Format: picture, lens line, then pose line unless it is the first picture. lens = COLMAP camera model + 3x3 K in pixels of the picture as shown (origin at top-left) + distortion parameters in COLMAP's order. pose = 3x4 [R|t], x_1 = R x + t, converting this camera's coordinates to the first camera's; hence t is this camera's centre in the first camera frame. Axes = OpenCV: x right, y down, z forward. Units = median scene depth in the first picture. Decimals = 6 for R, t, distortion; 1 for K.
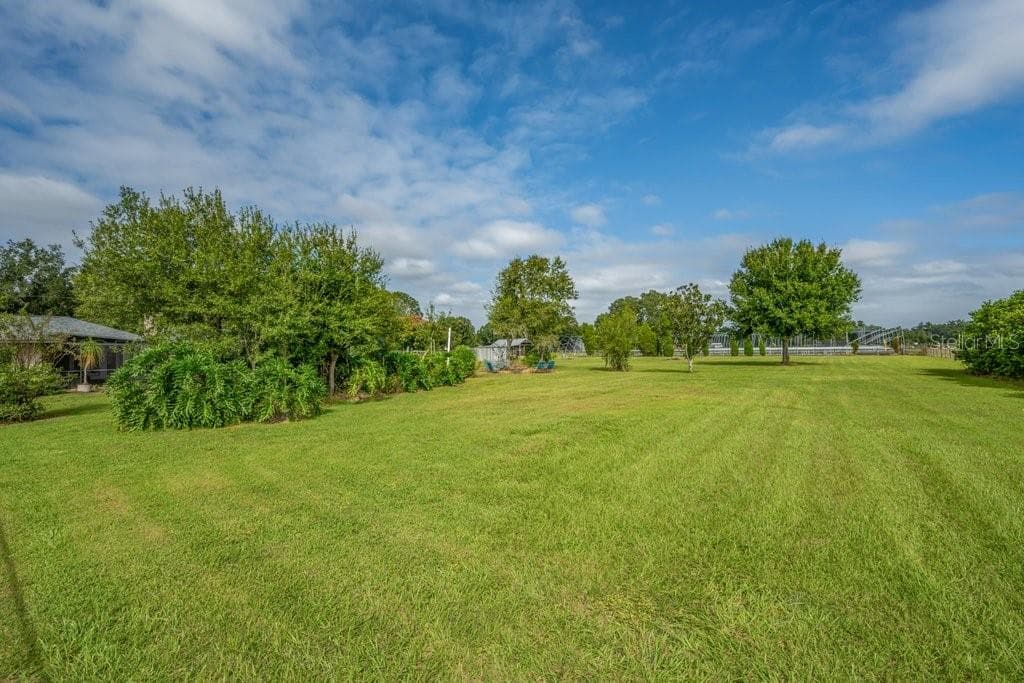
lens RADIAL K [[424.6, 0, 513.1], [0, 424.6, 340.3], [0, 0, 1]] dist [-0.000078, 0.000057]
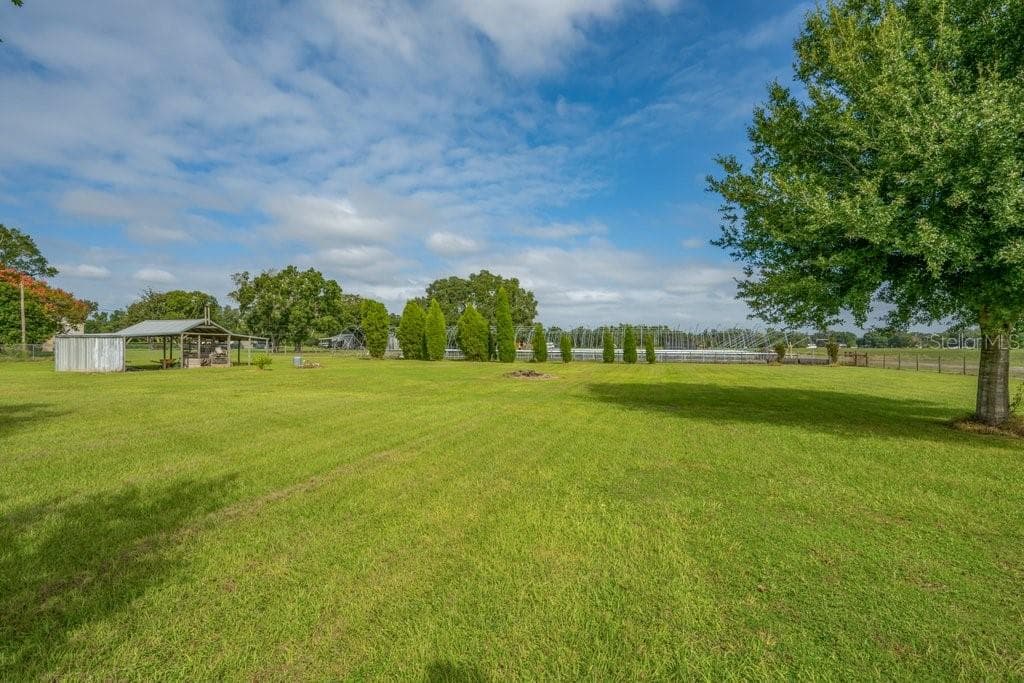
lens RADIAL K [[424.6, 0, 512.4], [0, 424.6, 341.8], [0, 0, 1]] dist [-0.000078, 0.000057]
pose [[0.926408, 0.026160, 0.375611, 0.096961], [-0.029265, 0.999568, 0.002562, 0.005664], [-0.375382, -0.013365, 0.926774, 0.288165]]
